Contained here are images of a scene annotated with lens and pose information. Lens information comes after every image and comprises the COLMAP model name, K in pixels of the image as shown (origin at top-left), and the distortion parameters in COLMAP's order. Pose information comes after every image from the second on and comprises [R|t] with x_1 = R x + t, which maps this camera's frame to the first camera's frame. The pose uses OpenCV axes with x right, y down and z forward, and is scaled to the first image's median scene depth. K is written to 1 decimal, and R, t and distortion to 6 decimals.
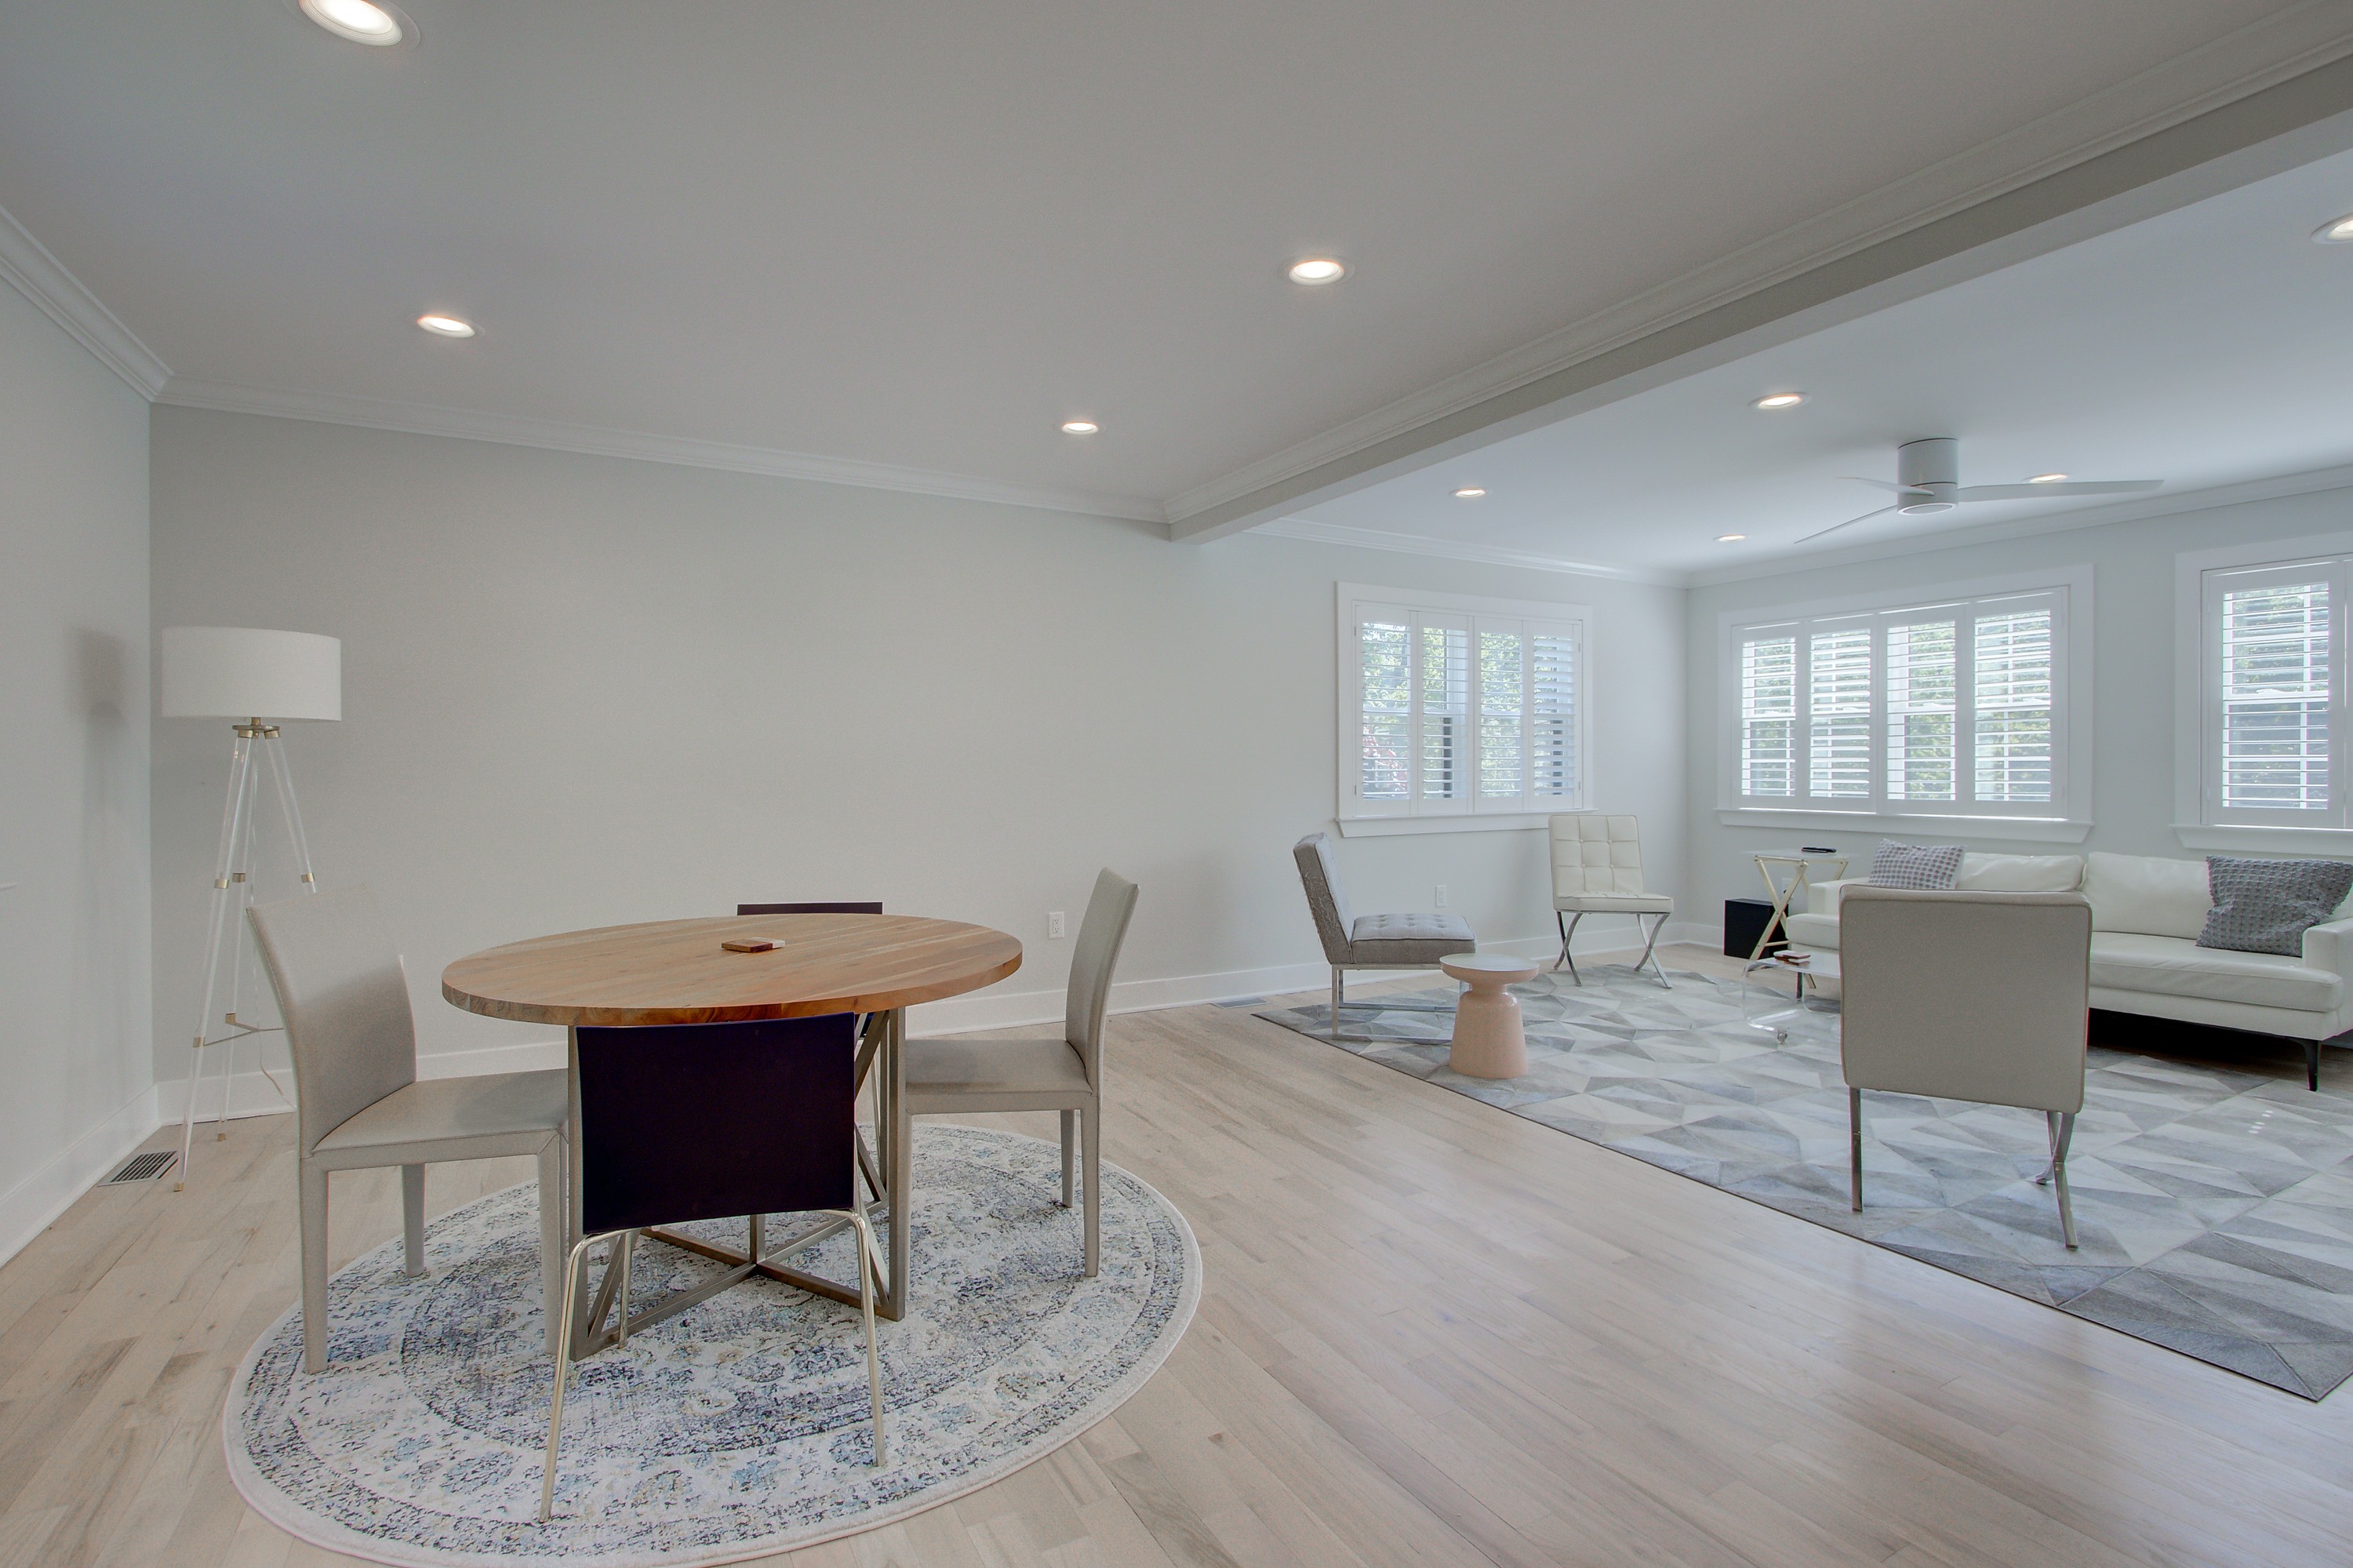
lens RADIAL K [[1092.1, 0, 1173.2], [0, 1092.1, 778.4], [0, 0, 1]] dist [-0.013890, 0.000726]
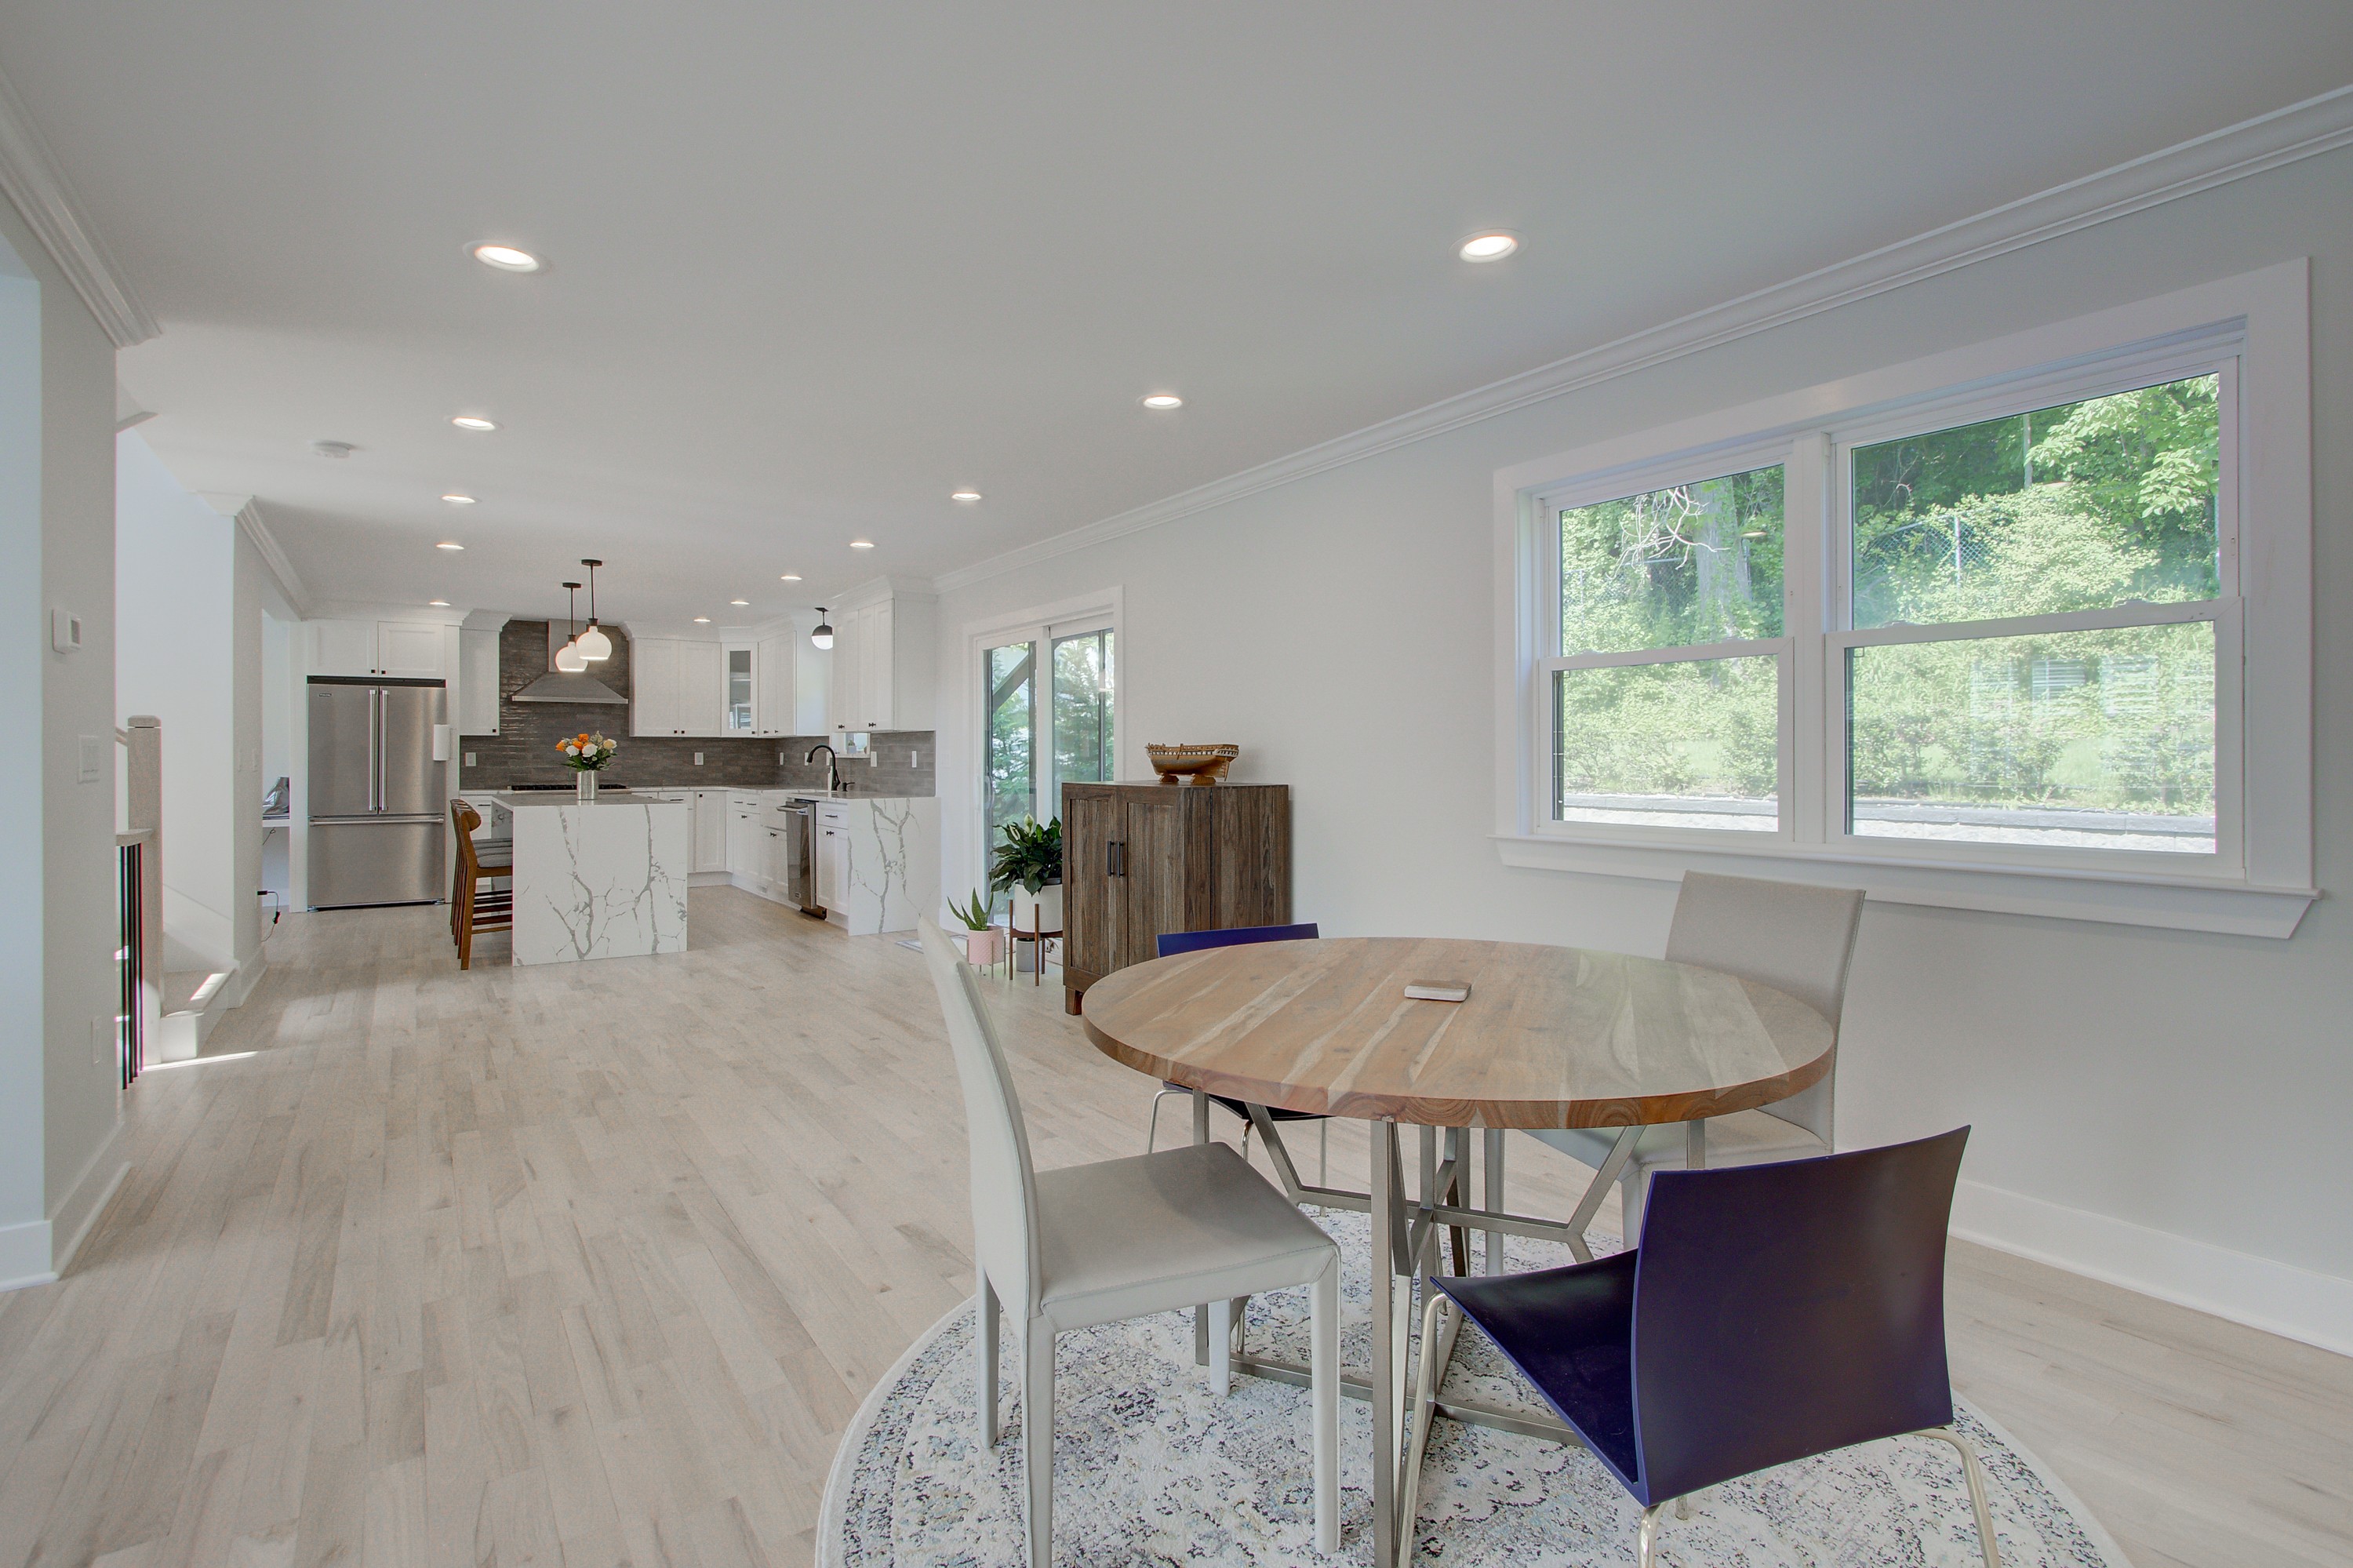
lens RADIAL K [[1096.4, 0, 1162.5], [0, 1096.4, 762.7], [0, 0, 1]] dist [-0.019958, 0.000008]
pose [[-0.995474, 0.004359, -0.094938, -0.069626], [0.003016, 0.999894, 0.014275, -0.008759], [0.094990, 0.013924, -0.995381, 0.975892]]
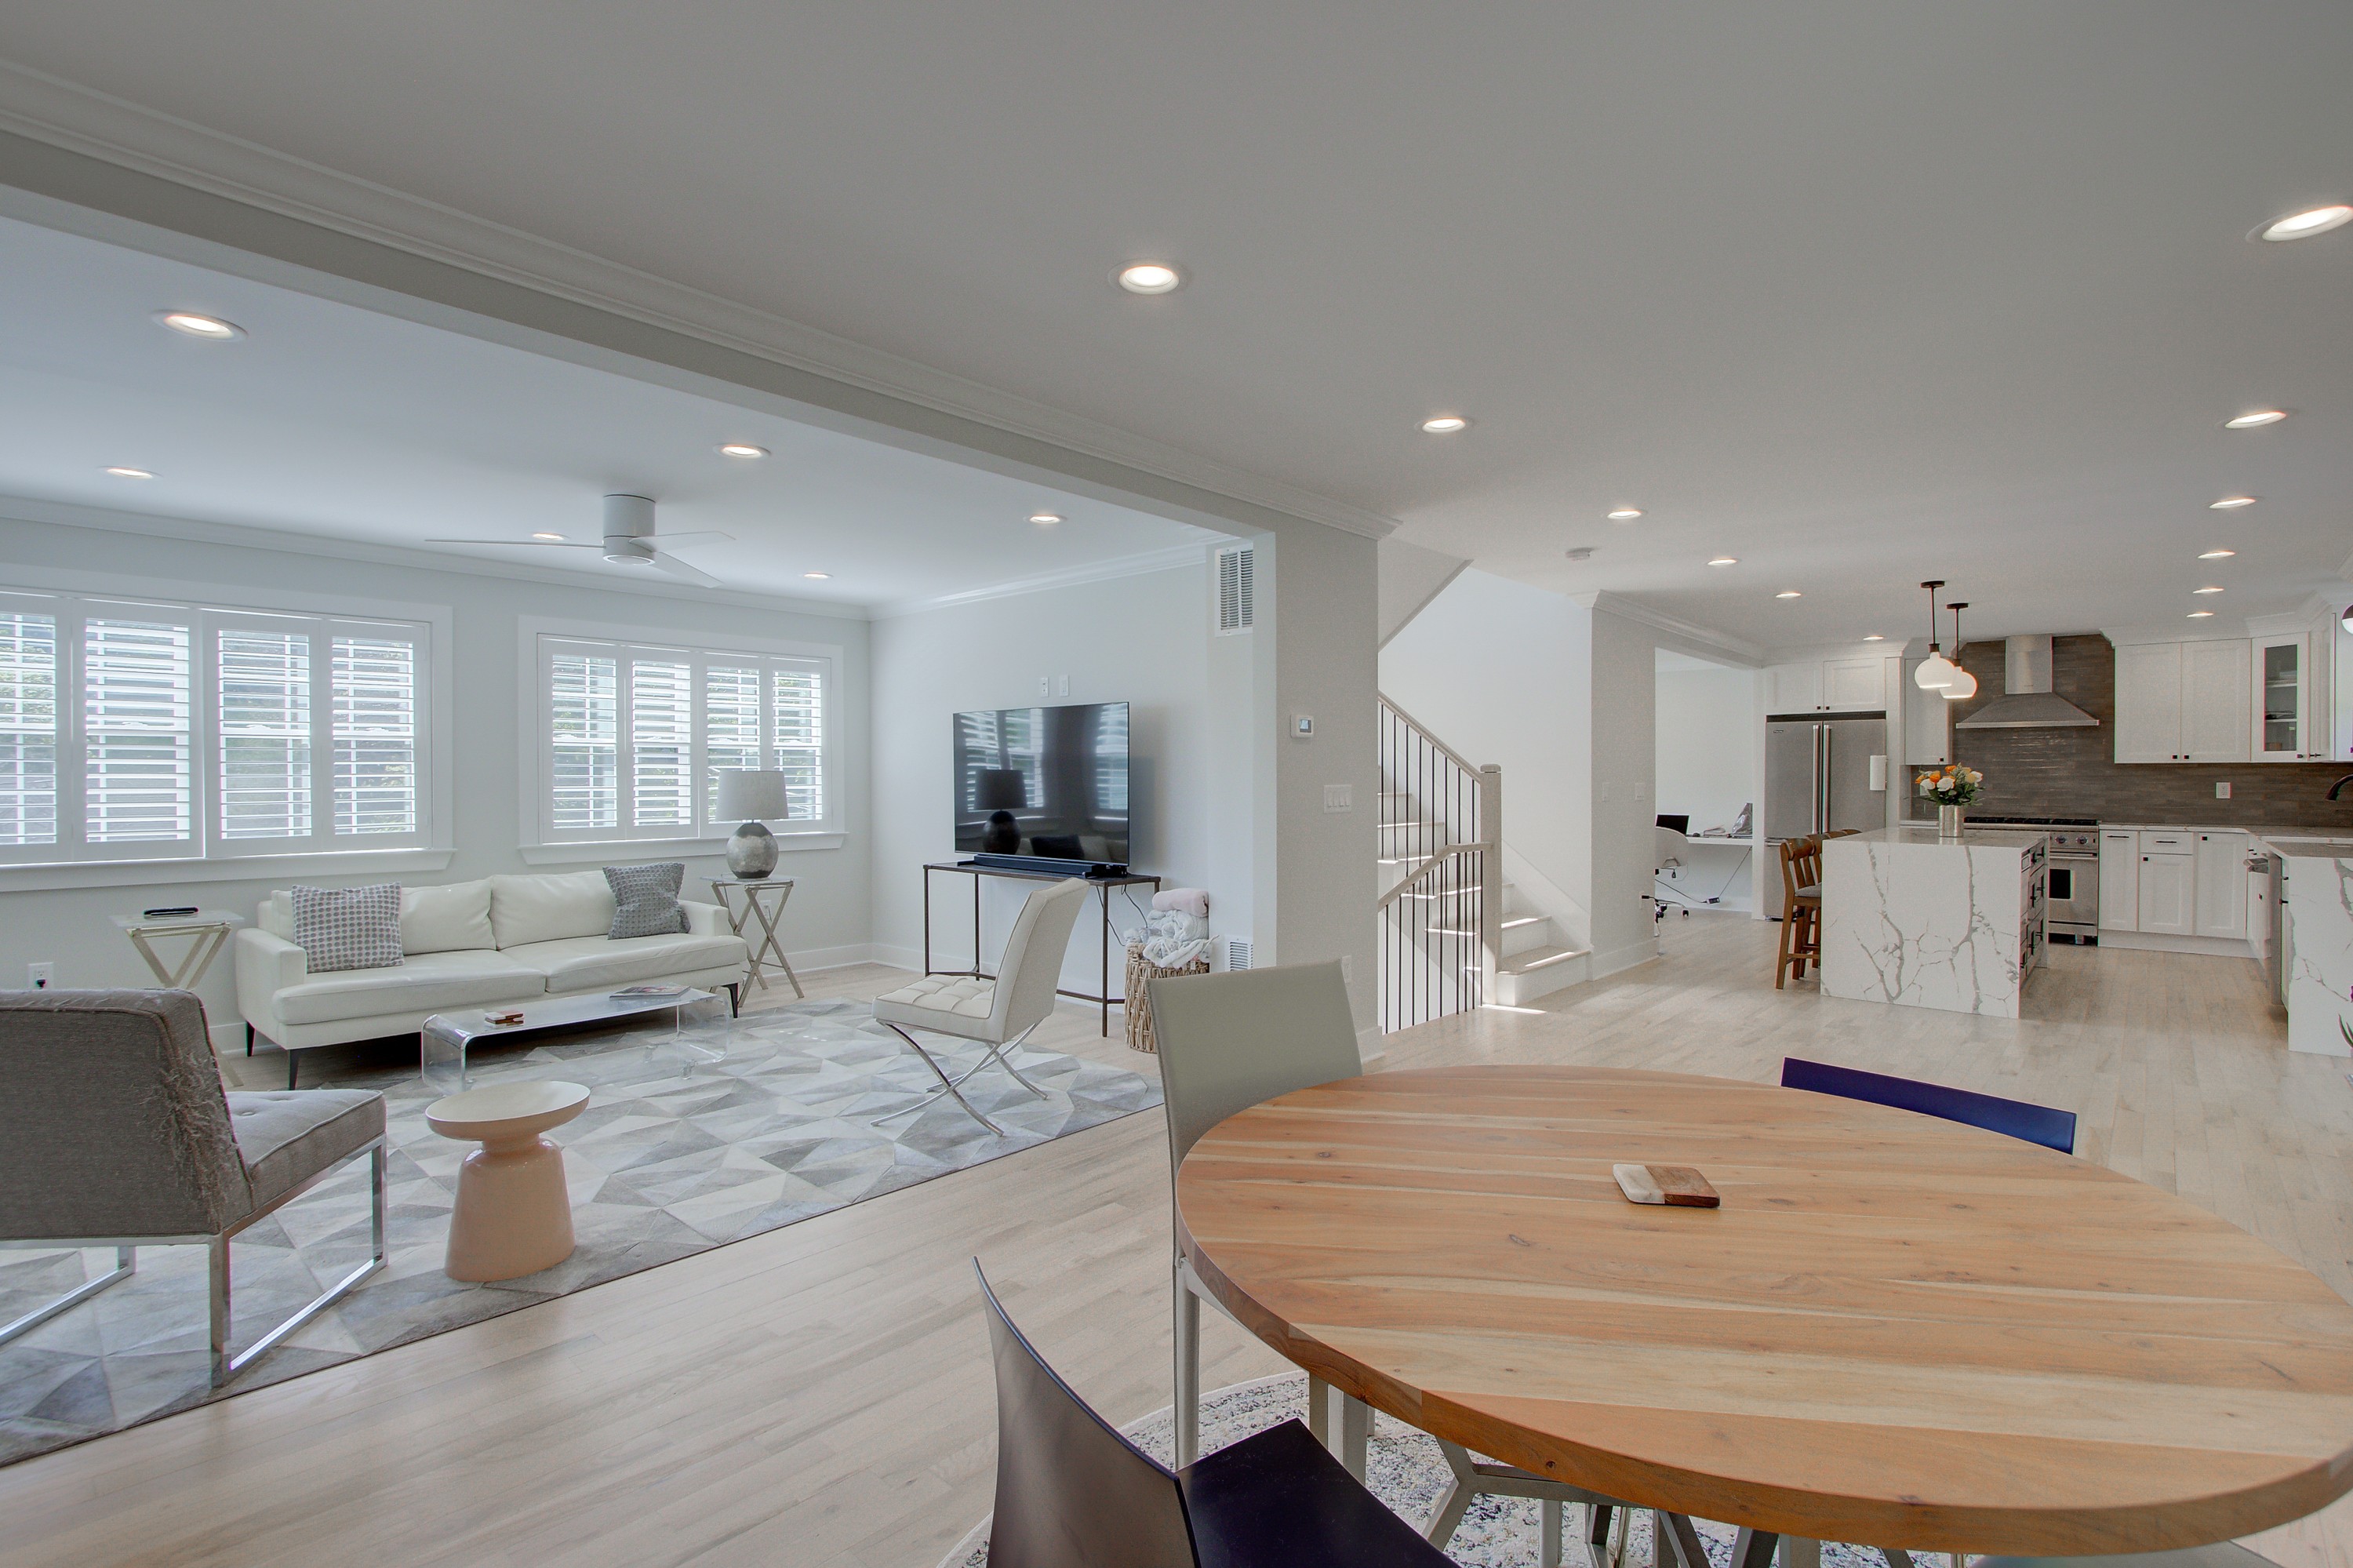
lens RADIAL K [[1086.5, 0, 1155.7], [0, 1086.5, 783.5], [0, 0, 1]] dist [-0.021216, 0.006248]
pose [[-0.310209, -0.002904, 0.950664, -0.449950], [0.010420, 0.999925, 0.006454, -0.028122], [-0.950611, 0.011908, -0.310155, 0.787810]]
